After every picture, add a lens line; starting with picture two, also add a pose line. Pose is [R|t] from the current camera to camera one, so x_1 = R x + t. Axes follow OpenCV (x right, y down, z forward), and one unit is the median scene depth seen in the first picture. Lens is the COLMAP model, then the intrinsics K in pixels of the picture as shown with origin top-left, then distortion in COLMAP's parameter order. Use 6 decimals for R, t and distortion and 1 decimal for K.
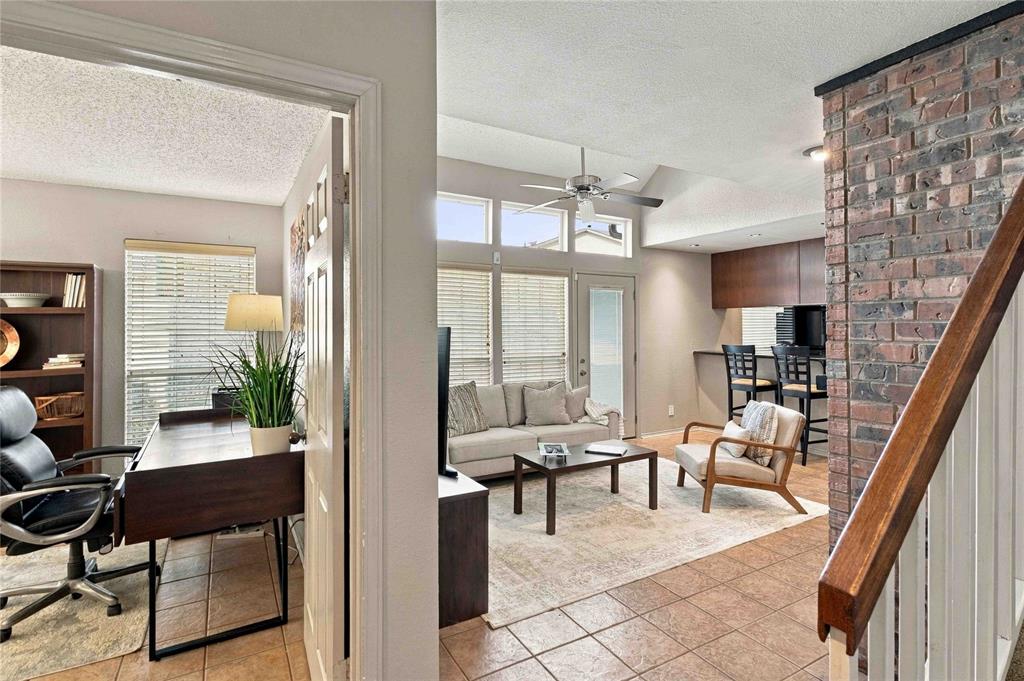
lens RADIAL K [[492.1, 0, 510.1], [0, 492.1, 325.7], [0, 0, 1]] dist [0.000260, -0.000479]
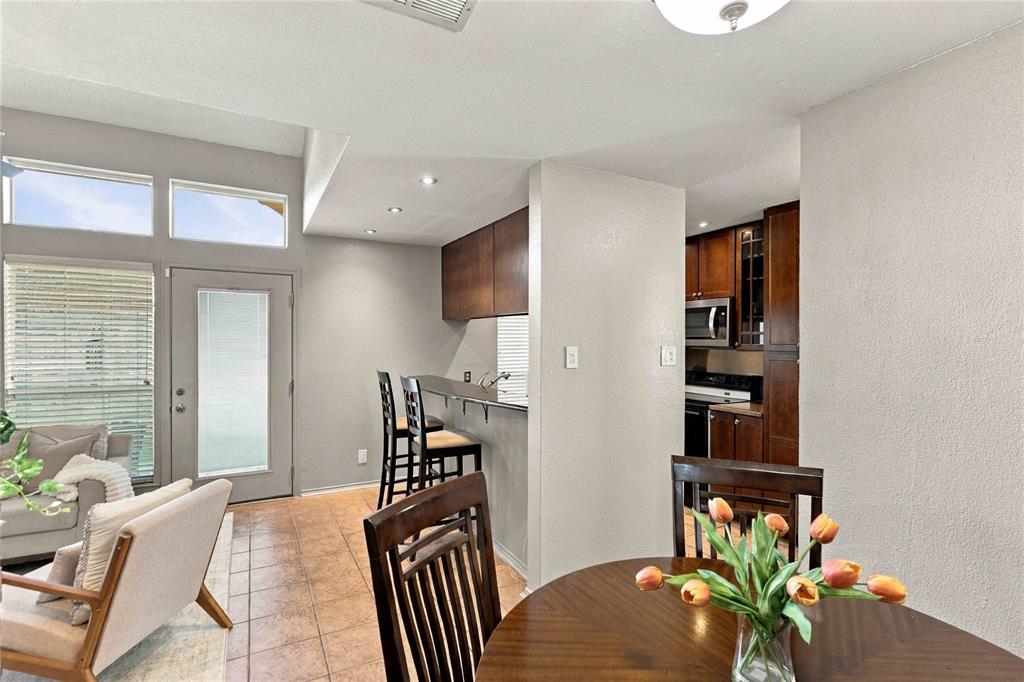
lens RADIAL K [[495.7, 0, 510.5], [0, 495.7, 350.5], [0, 0, 1]] dist [-0.000373, -0.001079]
pose [[0.999996, -0.000471, 0.002803, 0.691685], [0.000444, 0.999953, 0.009679, 0.006416], [-0.002808, -0.009678, 0.999949, 0.318904]]
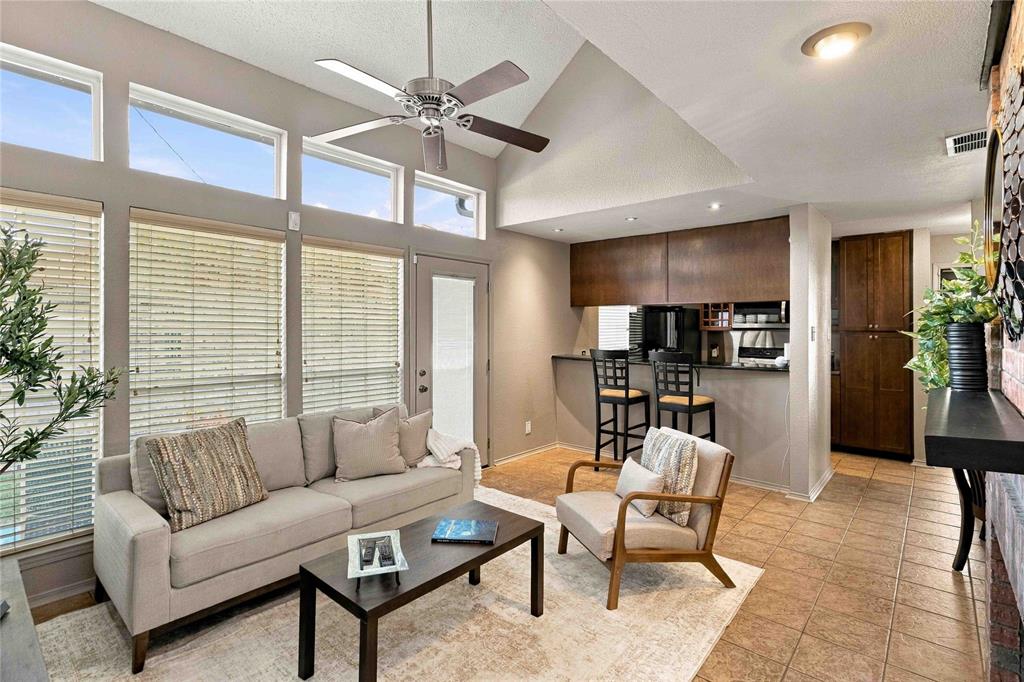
lens RADIAL K [[492.1, 0, 510.1], [0, 492.1, 326.2], [0, 0, 1]] dist [0.000260, -0.000479]
pose [[0.945106, 0.006057, 0.326707, 0.032285], [-0.007751, 0.999962, 0.003884, -0.002642], [-0.326671, -0.006203, 0.945118, 0.283501]]
